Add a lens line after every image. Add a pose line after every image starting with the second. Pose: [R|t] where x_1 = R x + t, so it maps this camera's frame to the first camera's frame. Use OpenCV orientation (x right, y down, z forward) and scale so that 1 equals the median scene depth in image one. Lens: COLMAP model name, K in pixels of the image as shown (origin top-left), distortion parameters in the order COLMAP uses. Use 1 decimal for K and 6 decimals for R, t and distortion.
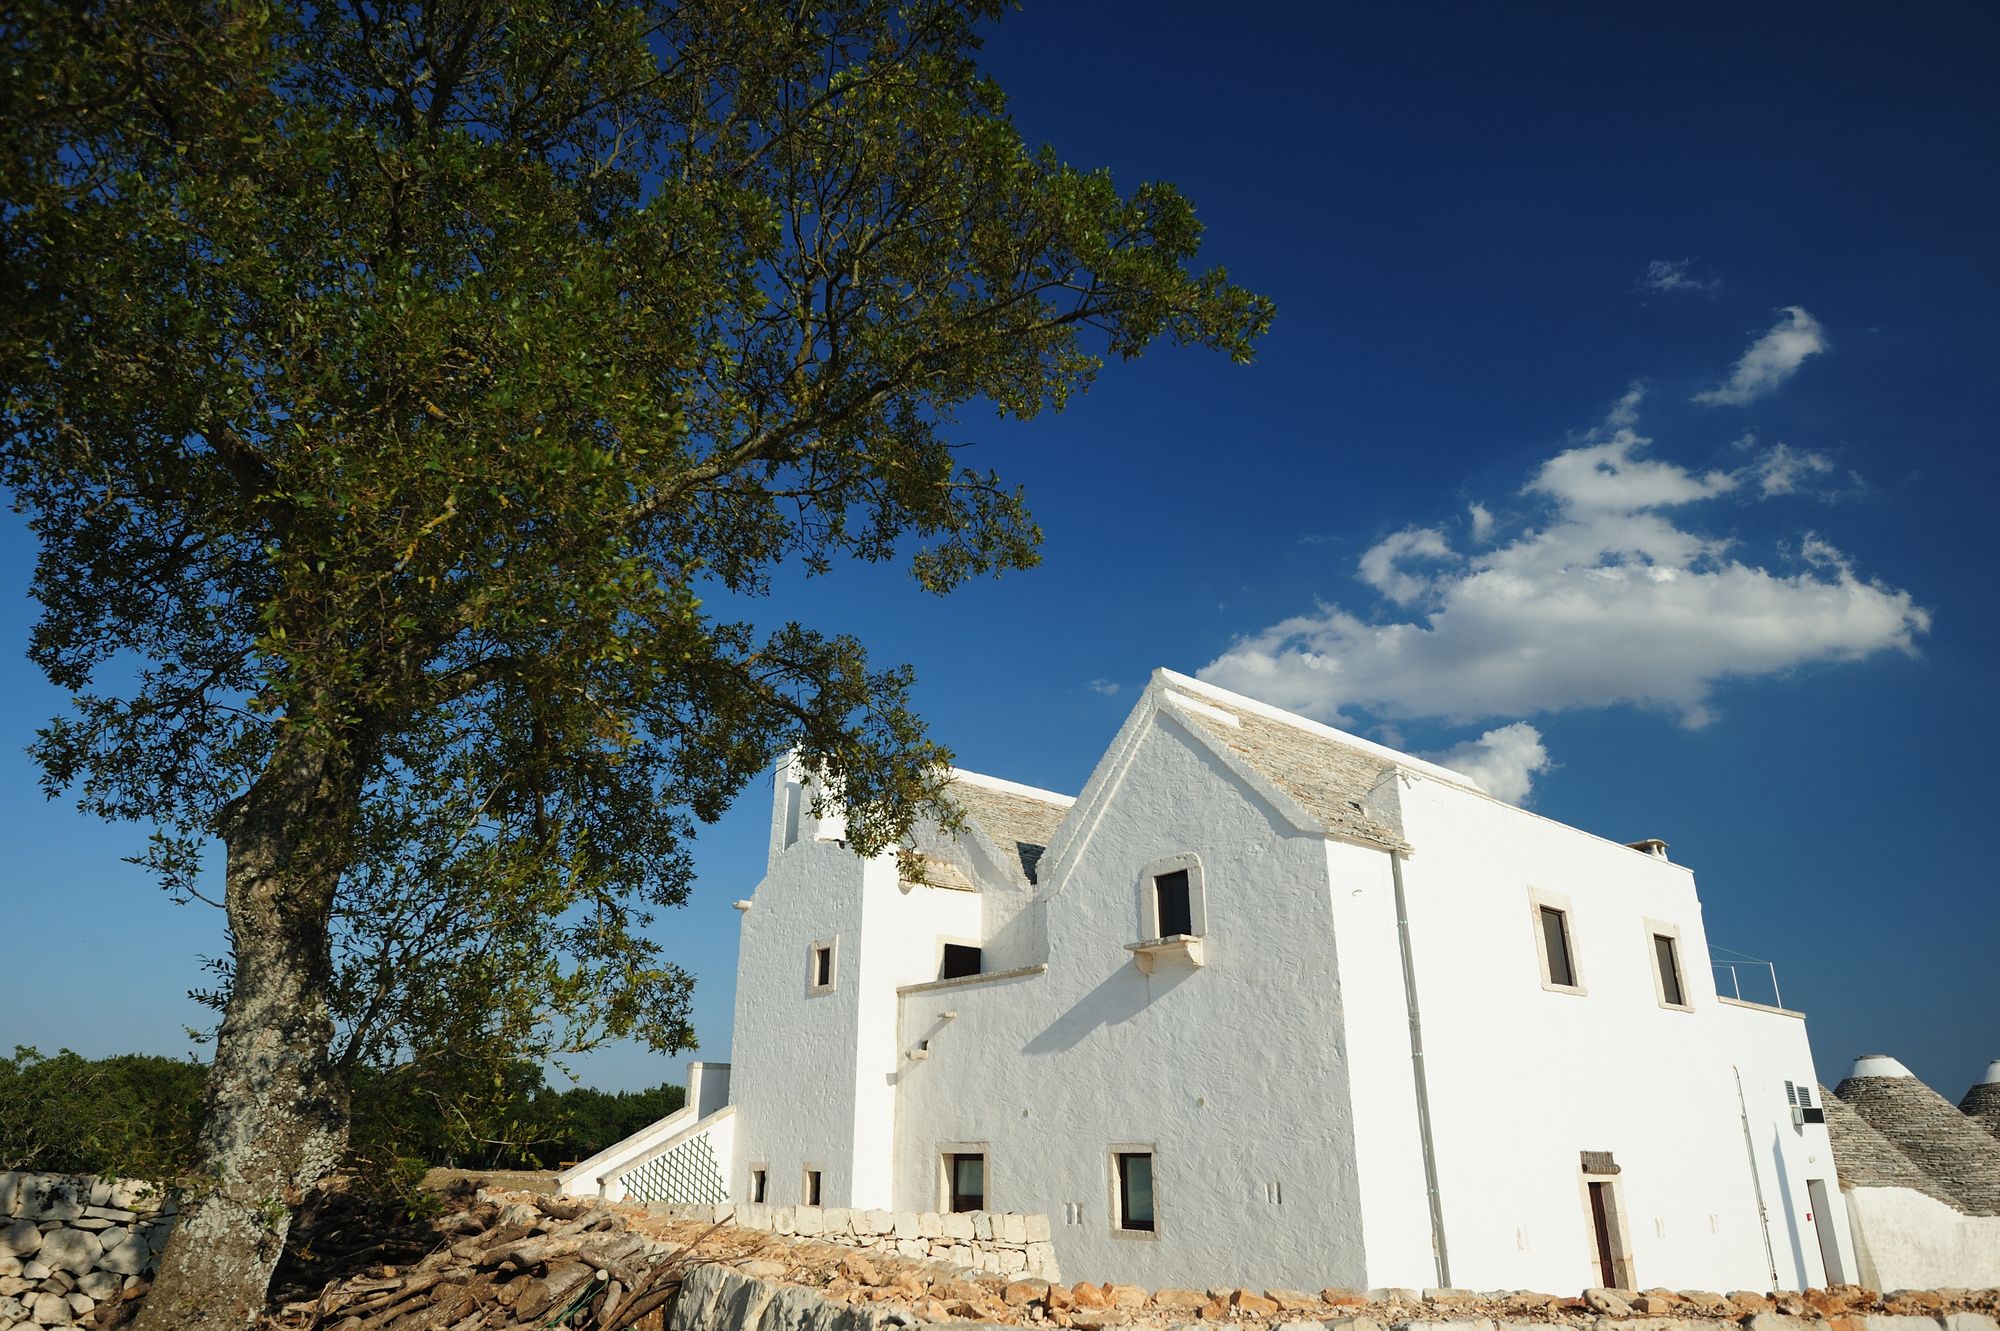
lens RADIAL K [[1252.6, 0, 1000.0], [0, 1252.6, 665.5], [0, 0, 1]] dist [-0.005307, -0.004543]
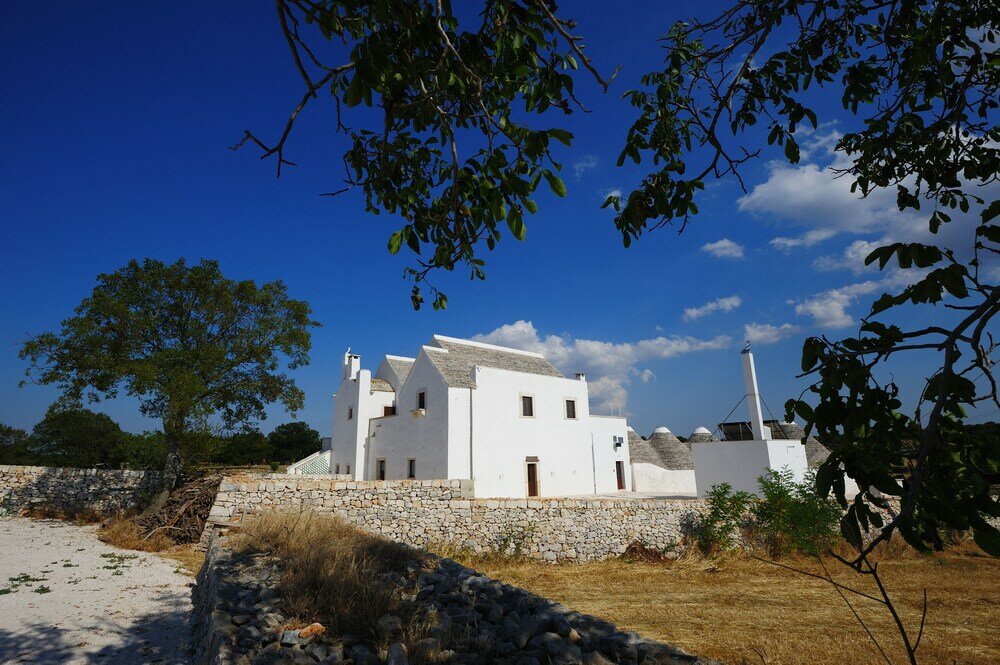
lens RADIAL K [[490.1, 0, 500.0], [0, 490.1, 332.5], [0, 0, 1]] dist [-0.007815, -0.001499]
pose [[0.999335, -0.031020, -0.019185, 0.360257], [0.033239, 0.991103, 0.128879, -0.186295], [0.015017, -0.129431, 0.991475, -0.445882]]
